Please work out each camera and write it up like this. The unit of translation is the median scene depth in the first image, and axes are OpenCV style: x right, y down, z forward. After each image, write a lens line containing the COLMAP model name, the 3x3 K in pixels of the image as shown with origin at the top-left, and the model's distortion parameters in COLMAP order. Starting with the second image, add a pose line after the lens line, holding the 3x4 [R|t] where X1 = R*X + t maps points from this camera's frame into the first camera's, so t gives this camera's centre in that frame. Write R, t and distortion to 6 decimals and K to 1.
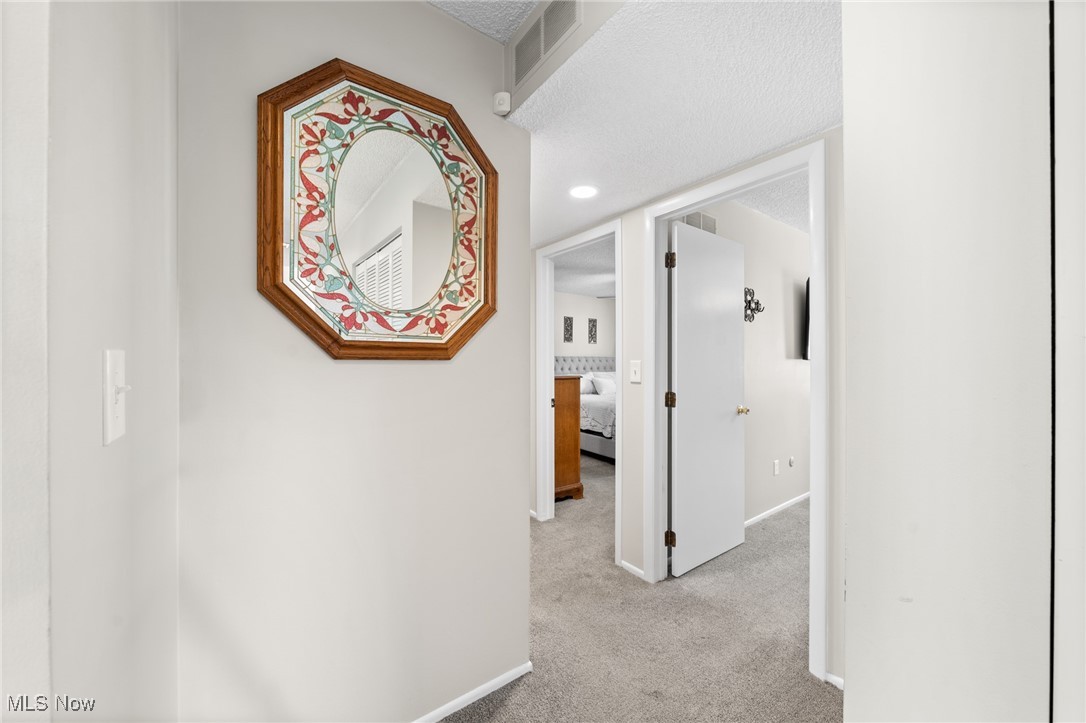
lens RADIAL K [[399.2, 0, 541.8], [0, 399.2, 361.5], [0, 0, 1]] dist [0.000178, 0.000000]
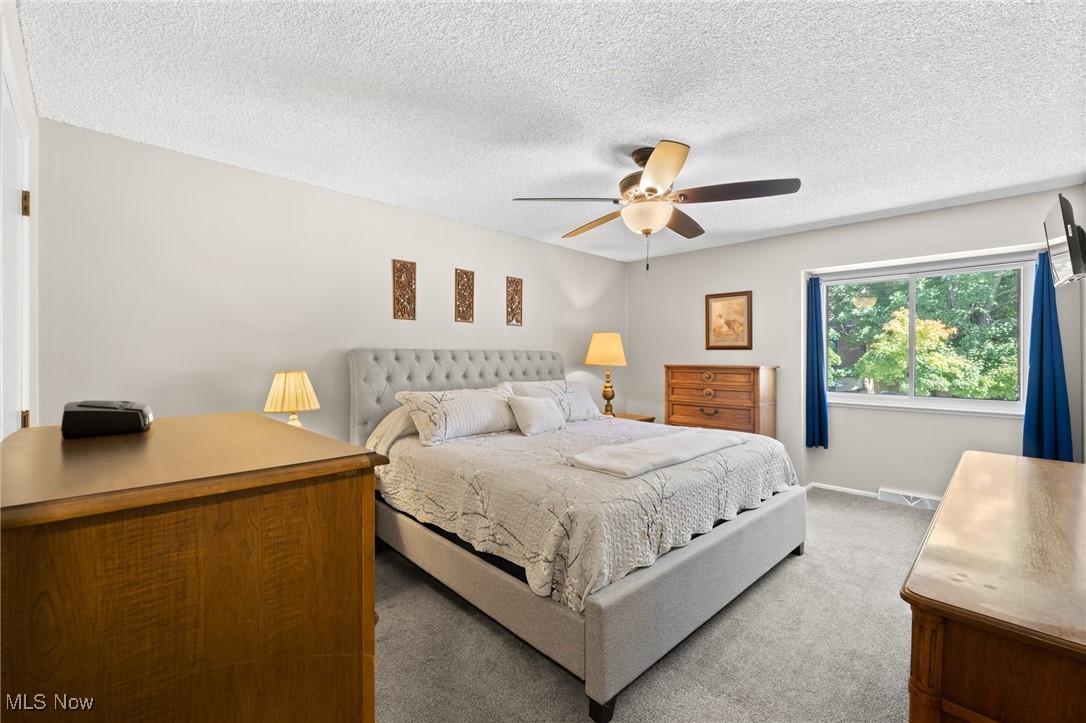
lens RADIAL K [[458.4, 0, 543.3], [0, 458.4, 362.9], [0, 0, 1]] dist [0.000035, -0.000041]
pose [[0.987817, -0.009663, 0.155319, 0.074557], [0.010377, 0.999939, -0.003785, 0.005917], [-0.155272, 0.005351, 0.987857, 0.429064]]
